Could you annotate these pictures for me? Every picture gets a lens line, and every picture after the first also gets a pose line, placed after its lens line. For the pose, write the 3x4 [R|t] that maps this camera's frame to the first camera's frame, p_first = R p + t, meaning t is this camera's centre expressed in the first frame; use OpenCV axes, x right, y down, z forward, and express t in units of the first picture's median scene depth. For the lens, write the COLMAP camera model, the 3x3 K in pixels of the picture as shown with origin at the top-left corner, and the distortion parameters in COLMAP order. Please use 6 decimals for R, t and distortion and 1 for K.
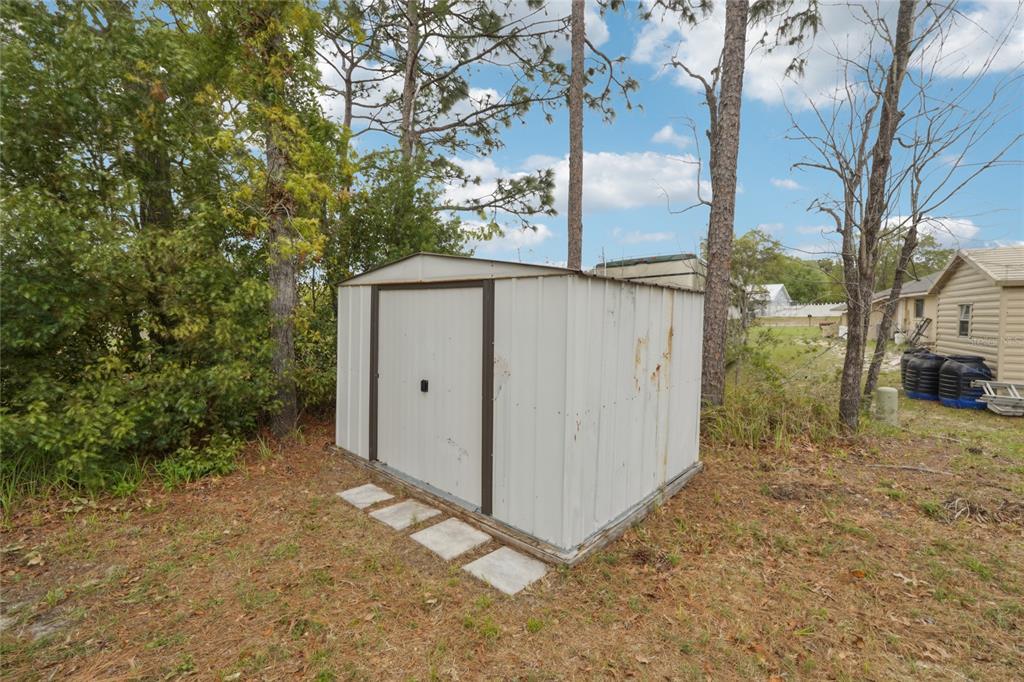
lens RADIAL K [[438.0, 0, 514.1], [0, 438.0, 336.1], [0, 0, 1]] dist [-0.011995, 0.005198]
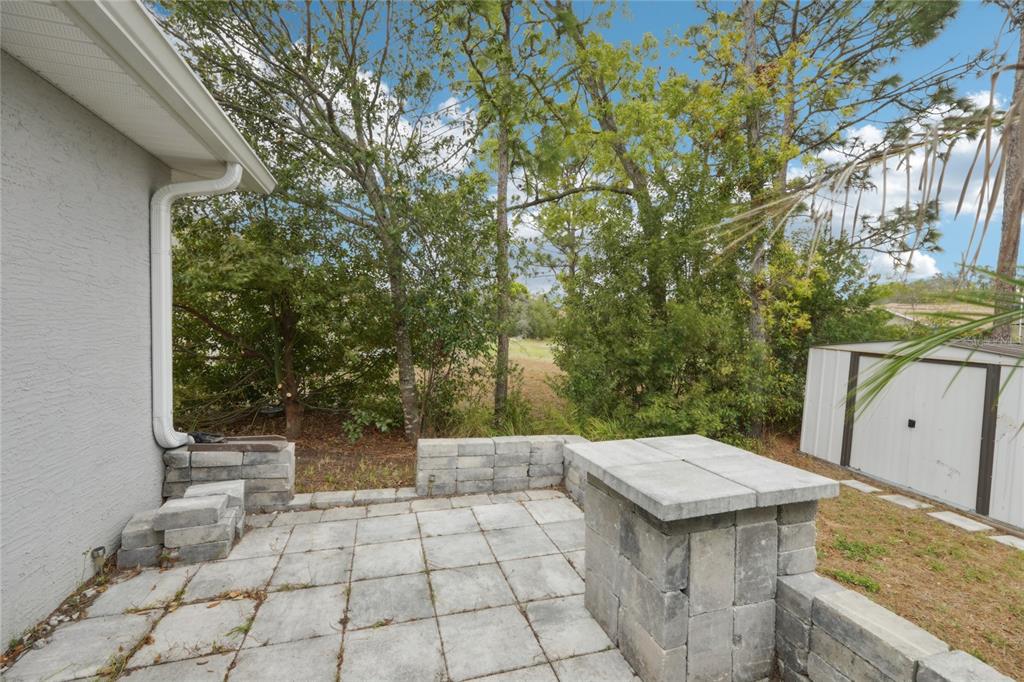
lens RADIAL K [[438.0, 0, 514.1], [0, 438.0, 336.1], [0, 0, 1]] dist [-0.011995, 0.005198]
pose [[0.836982, 0.039430, -0.545809, -0.546227], [-0.053135, 0.998544, -0.009346, -0.105024], [0.544645, 0.036824, 0.837858, -1.052176]]
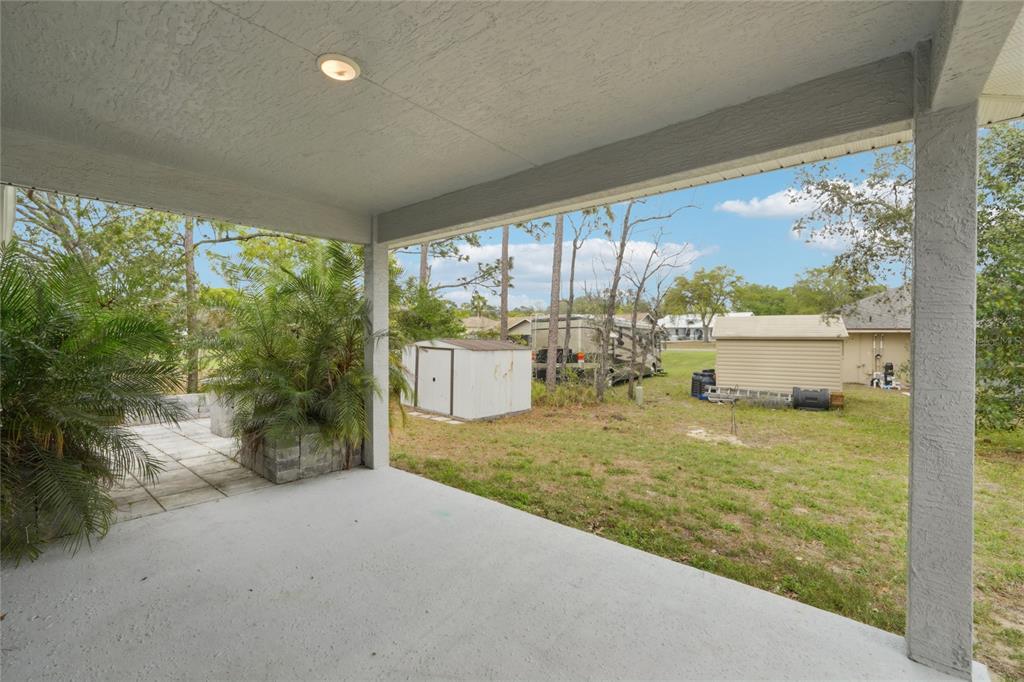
lens RADIAL K [[438.0, 0, 514.1], [0, 438.0, 336.1], [0, 0, 1]] dist [-0.011995, 0.005198]
pose [[0.999943, 0.004158, -0.009864, 0.407466], [-0.004629, 0.998829, -0.048163, -0.051254], [0.009652, 0.048206, 0.998791, -2.185868]]
